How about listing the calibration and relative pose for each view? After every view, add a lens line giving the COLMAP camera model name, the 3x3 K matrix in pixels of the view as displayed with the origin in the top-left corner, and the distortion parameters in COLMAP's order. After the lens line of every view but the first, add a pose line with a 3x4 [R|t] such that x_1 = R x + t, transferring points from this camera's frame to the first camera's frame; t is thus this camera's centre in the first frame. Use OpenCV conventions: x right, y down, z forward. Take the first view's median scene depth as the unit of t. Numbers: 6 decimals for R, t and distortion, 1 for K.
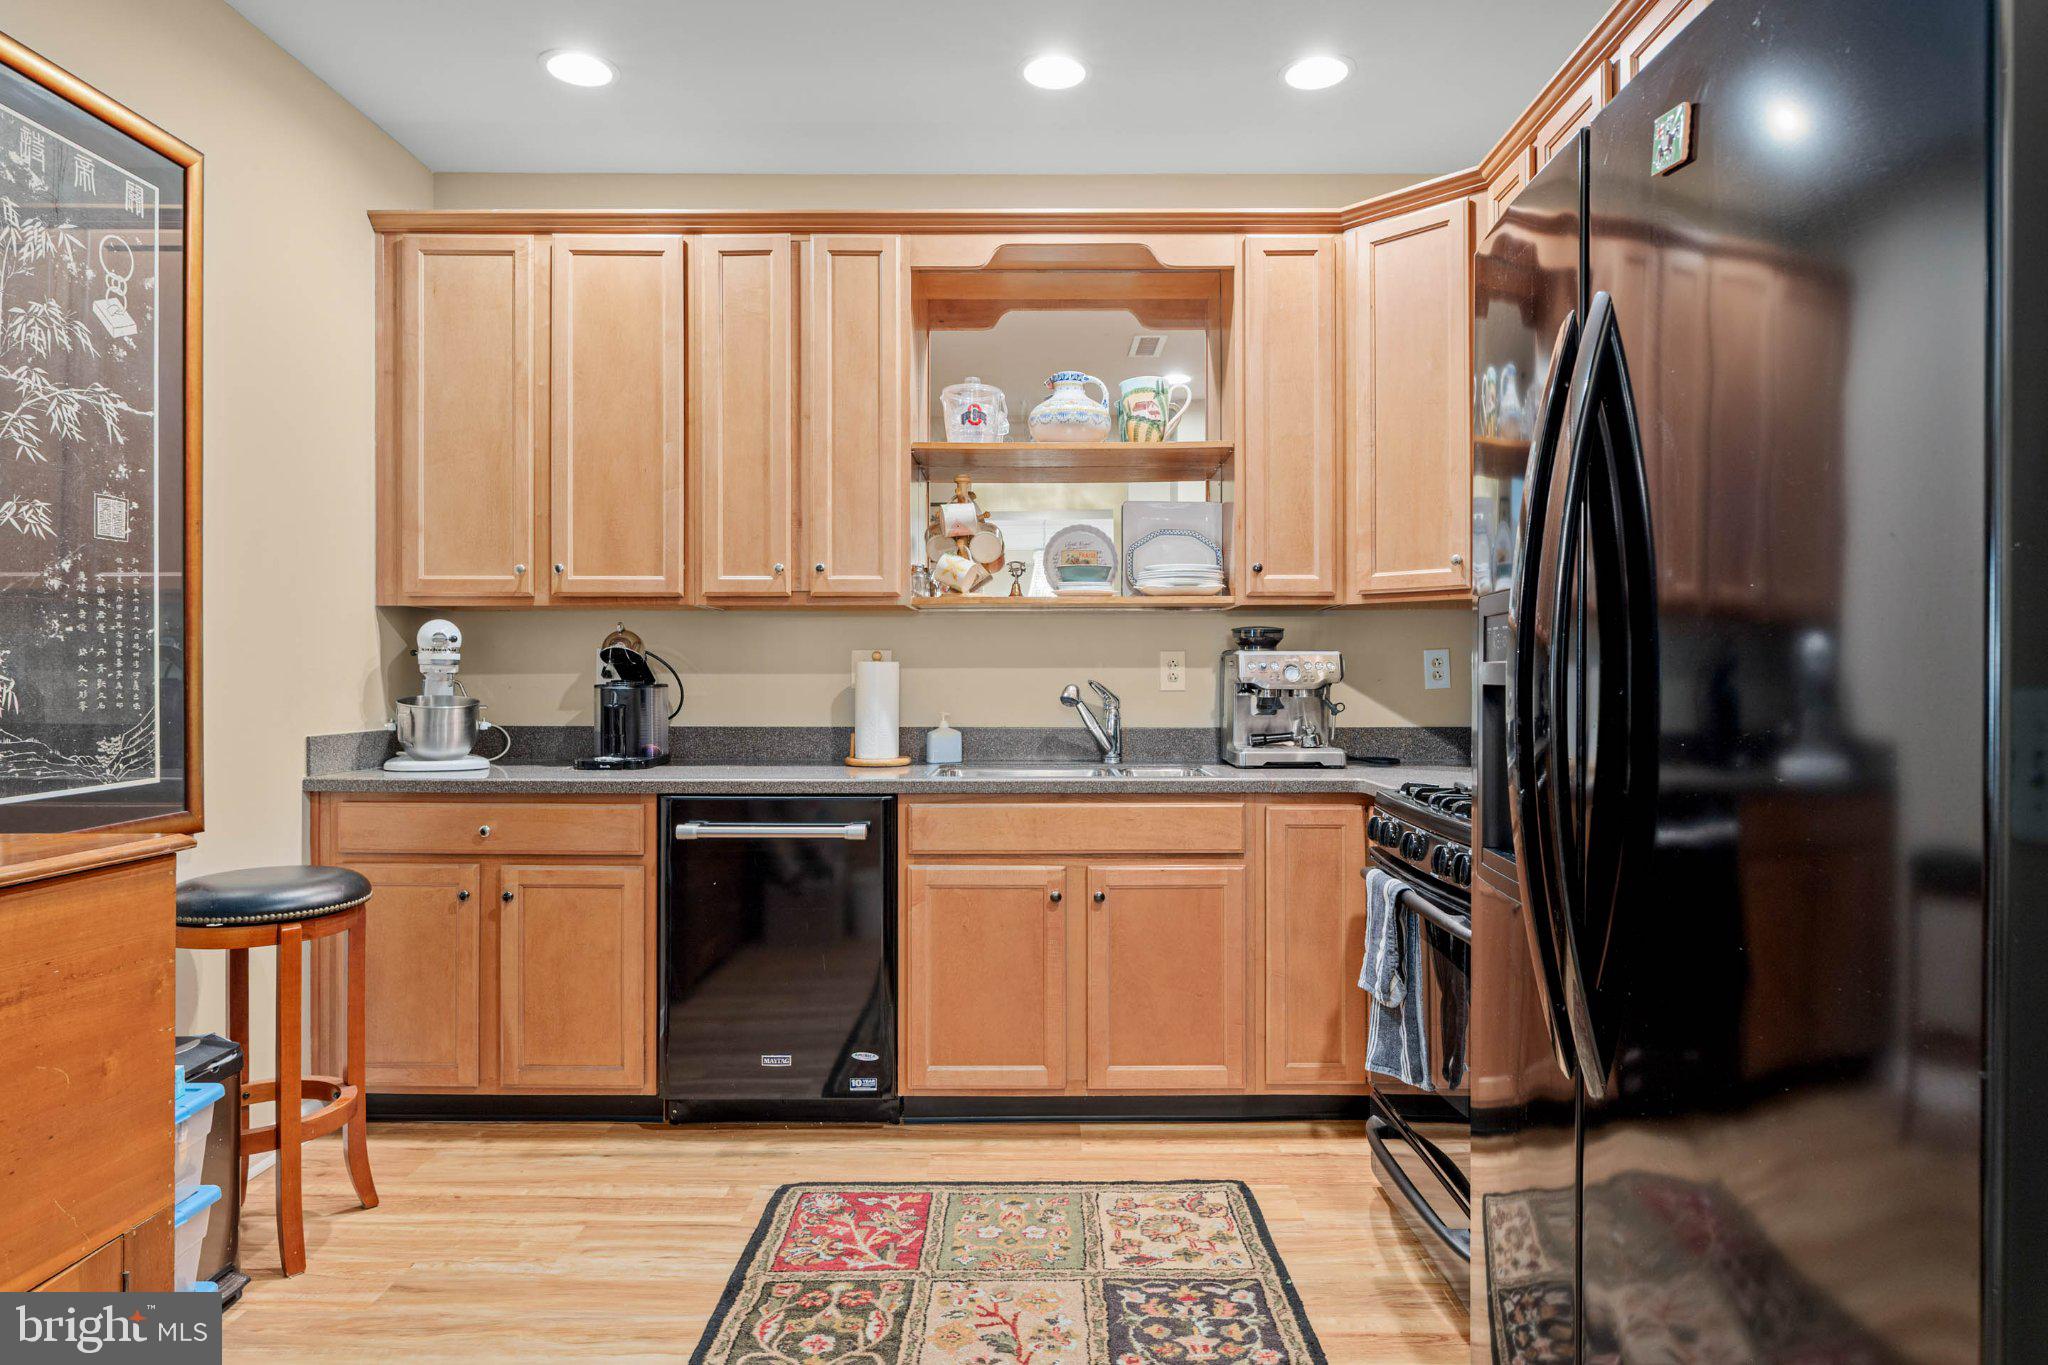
lens RADIAL K [[1178.6, 0, 1024.0], [0, 1178.6, 682.5], [0, 0, 1]] dist [0.000707, -0.002689]
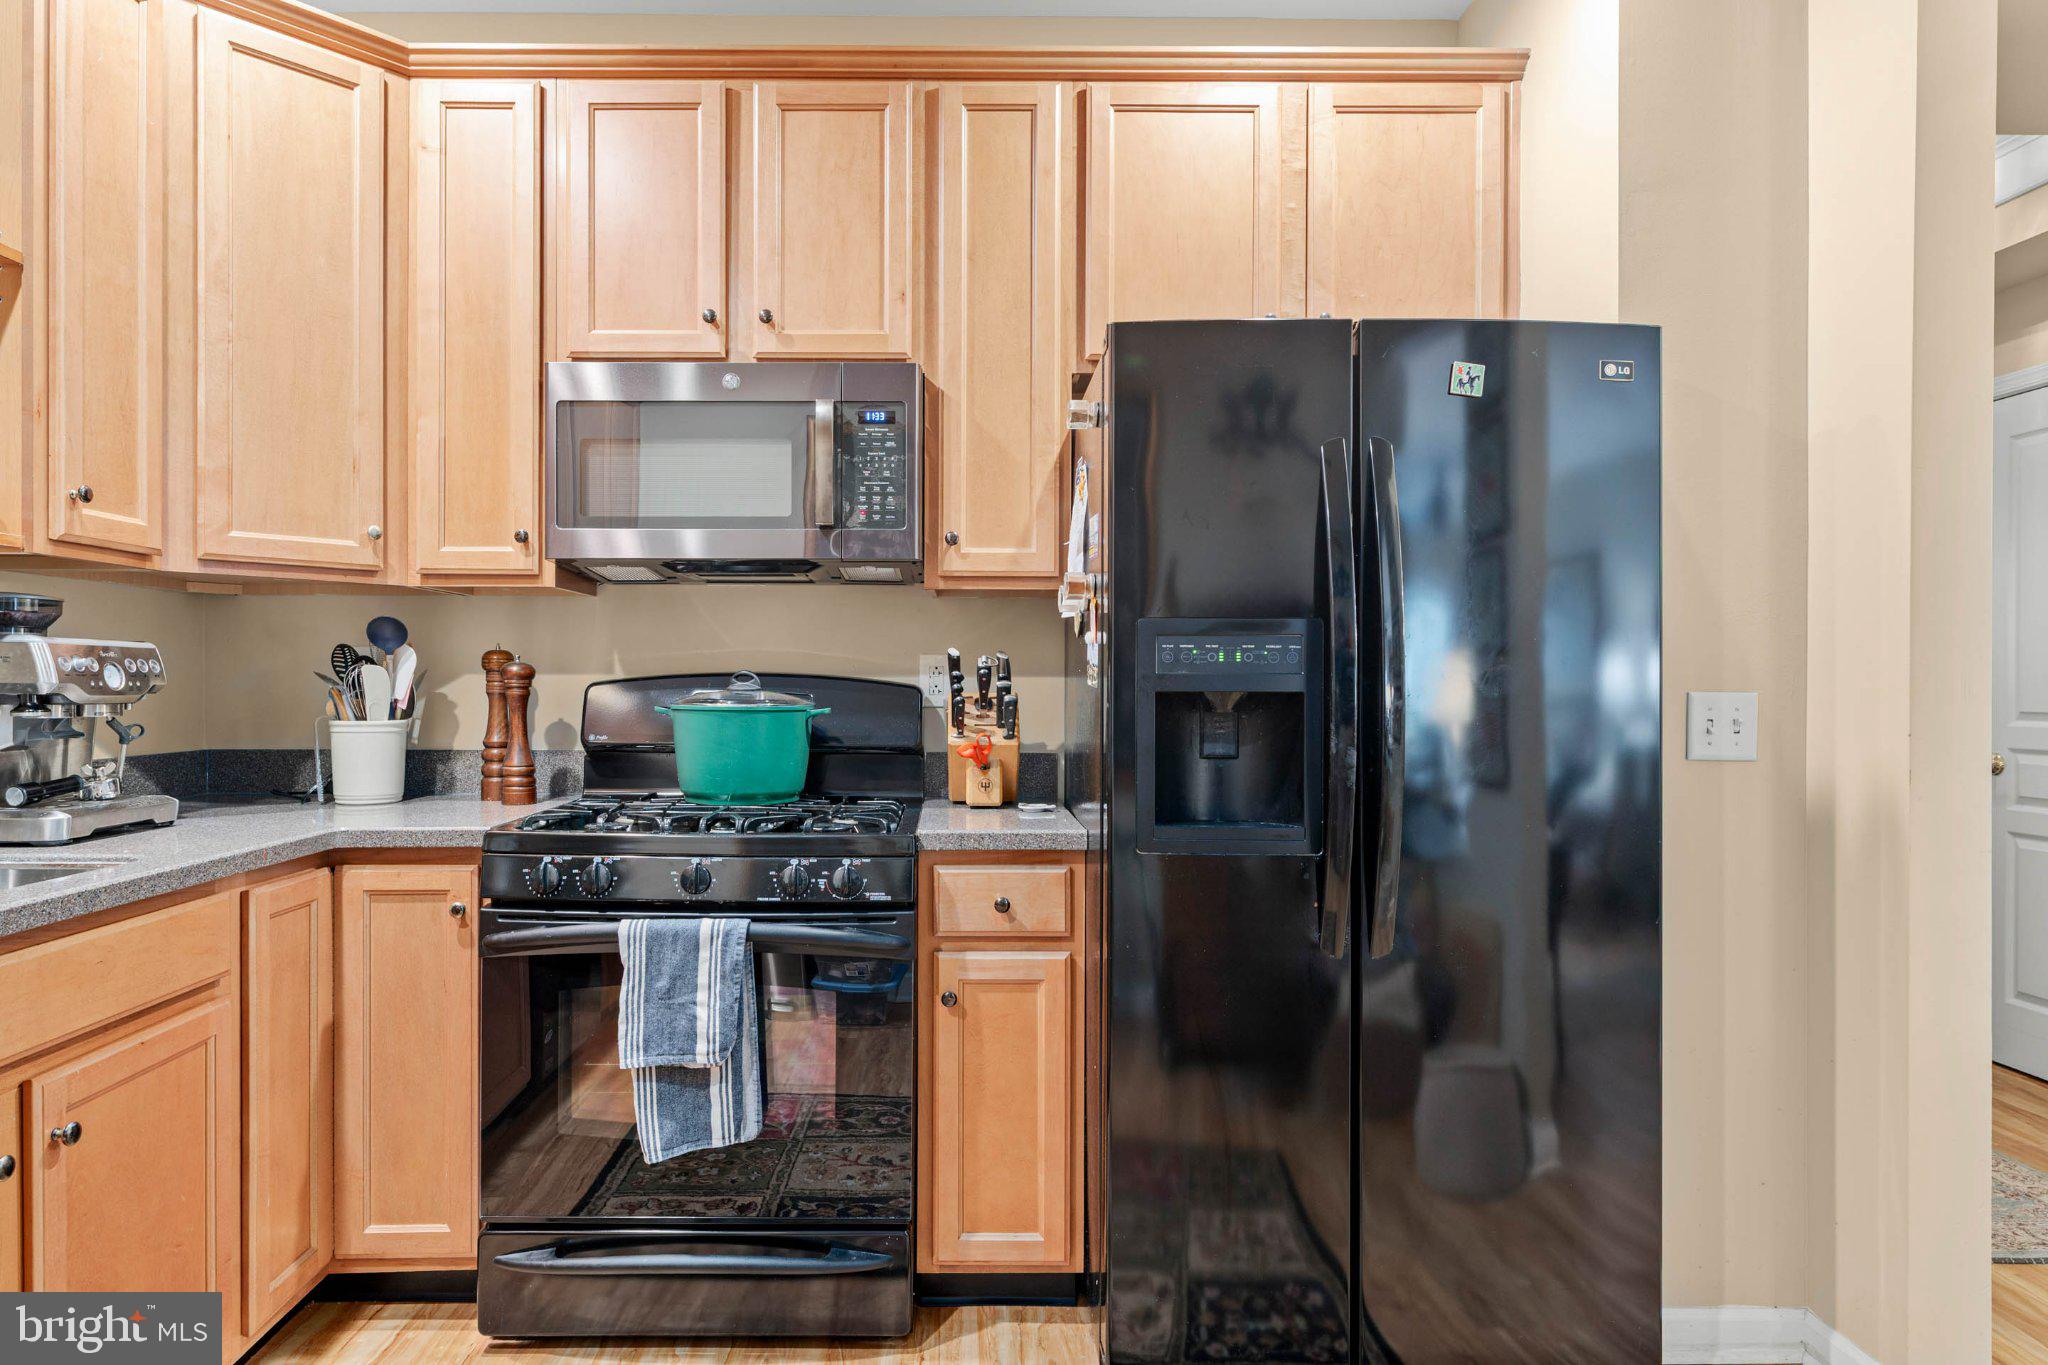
lens RADIAL K [[1178.6, 0, 1024.0], [0, 1178.6, 682.5], [0, 0, 1]] dist [0.000707, -0.002689]
pose [[-0.030714, -0.001931, 0.999526, -0.408347], [-0.004449, 0.999988, 0.001795, -0.009036], [-0.999518, -0.004392, -0.030722, 0.582272]]
